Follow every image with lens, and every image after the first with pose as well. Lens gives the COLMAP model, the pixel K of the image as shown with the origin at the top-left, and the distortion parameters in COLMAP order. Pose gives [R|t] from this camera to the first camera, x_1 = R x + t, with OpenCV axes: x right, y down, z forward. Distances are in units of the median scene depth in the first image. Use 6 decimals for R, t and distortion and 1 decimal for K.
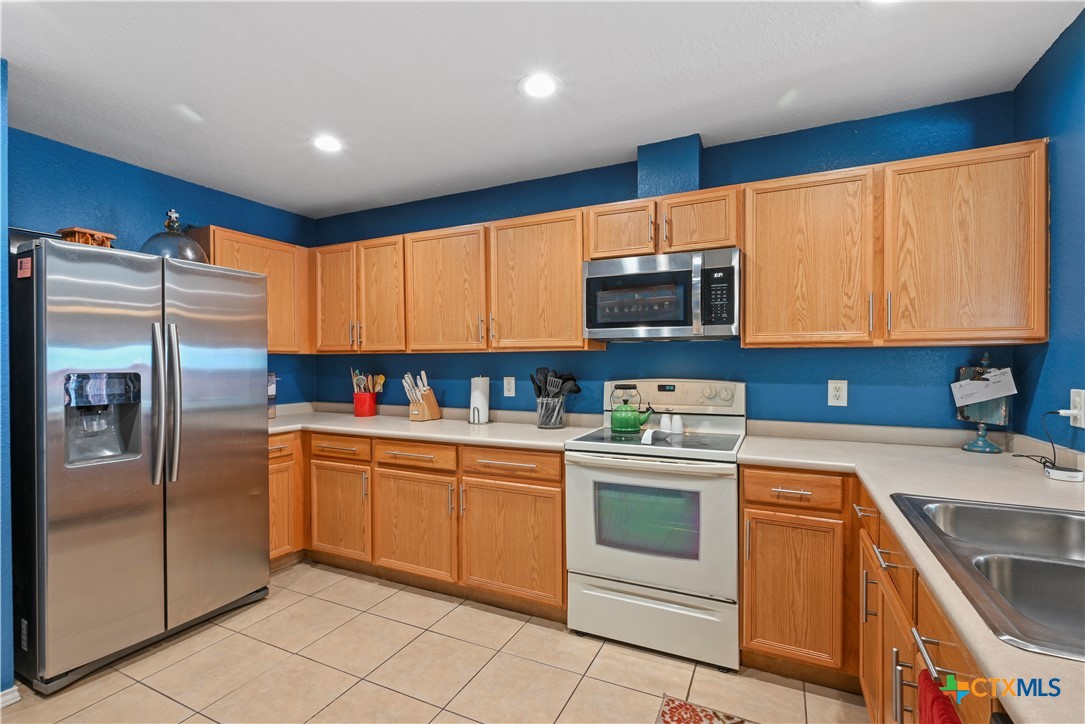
lens RADIAL K [[491.6, 0, 557.6], [0, 491.6, 361.6], [0, 0, 1]] dist [-0.002280, -0.000116]
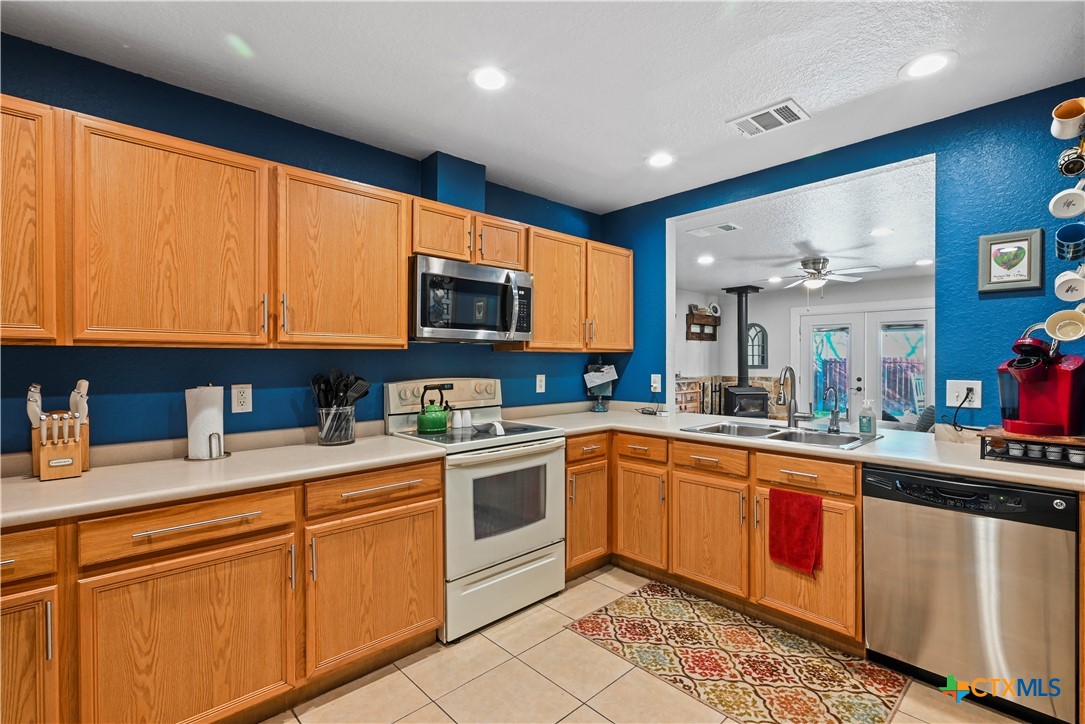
lens RADIAL K [[491.6, 0, 541.7], [0, 491.6, 361.6], [0, 0, 1]] dist [-0.002280, -0.000116]
pose [[0.366892, 0.001994, 0.930261, -0.768173], [0.004596, 0.999982, -0.003956, 0.004697], [-0.930252, 0.005727, 0.366876, 0.464411]]
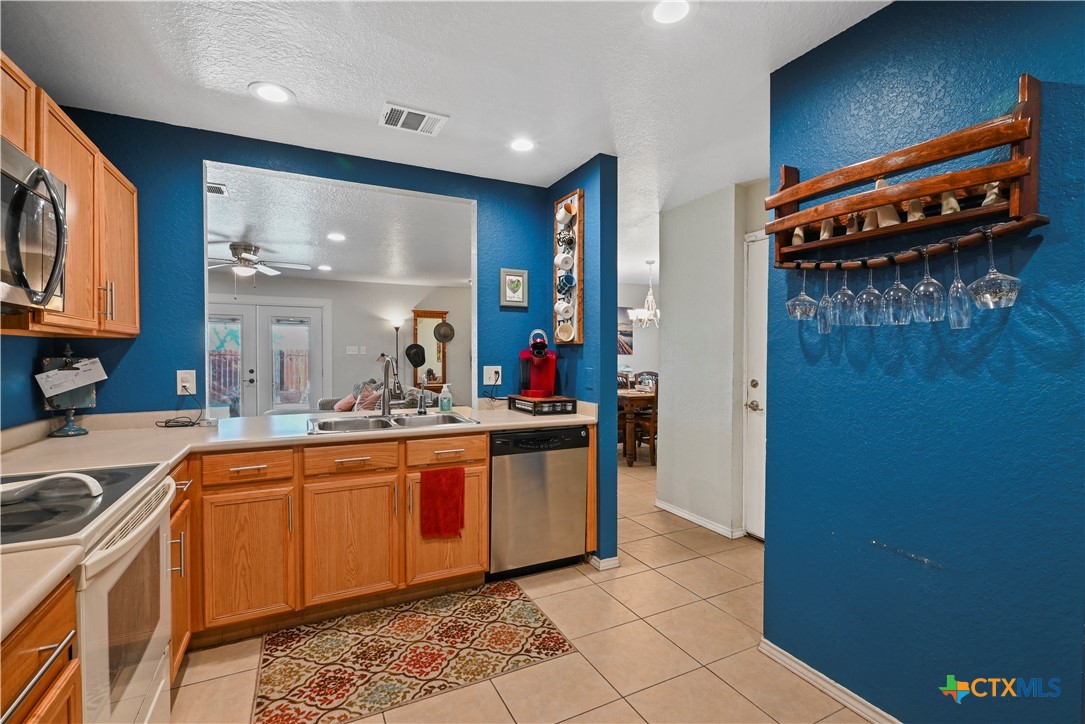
lens RADIAL K [[491.6, 0, 542.5], [0, 491.6, 361.2], [0, 0, 1]] dist [-0.002280, -0.000116]
pose [[-0.790916, -0.006543, 0.611890, -0.533599], [0.004685, 0.999849, 0.016747, 0.004954], [-0.611907, 0.016112, -0.790765, 1.052319]]
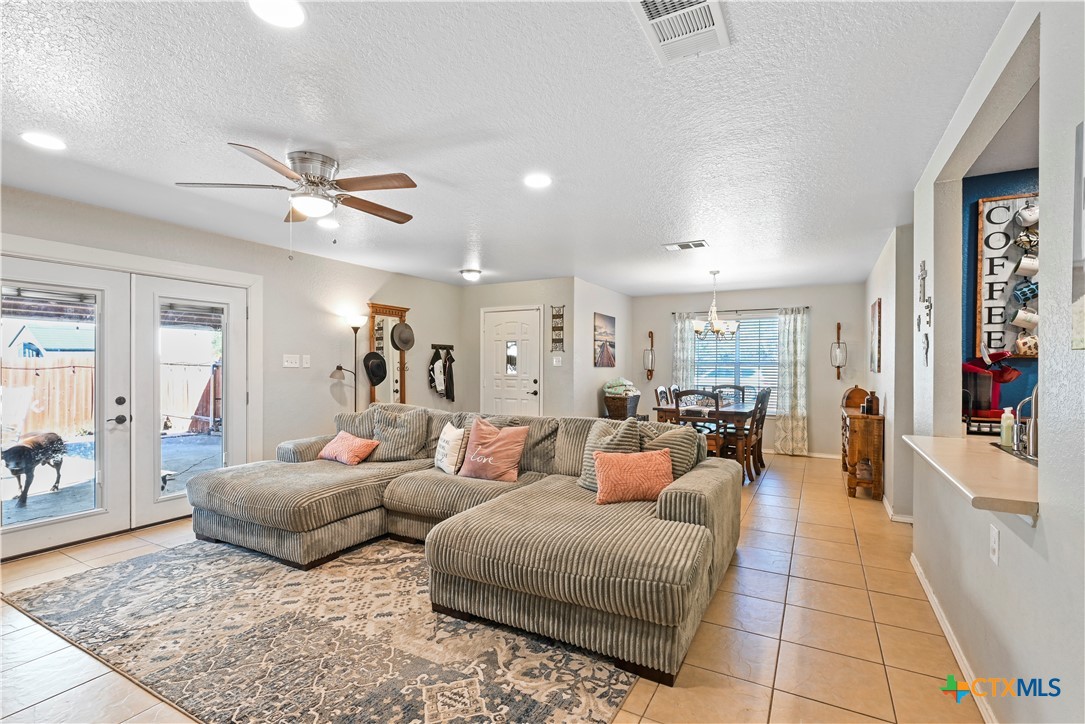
lens RADIAL K [[491.6, 0, 546.9], [0, 491.6, 365.9], [0, 0, 1]] dist [-0.002280, -0.000116]
pose [[-0.998097, -0.000079, 0.061670, 1.285338], [0.000307, 0.999980, 0.006245, -0.008651], [-0.061669, 0.006252, -0.998077, 1.214747]]
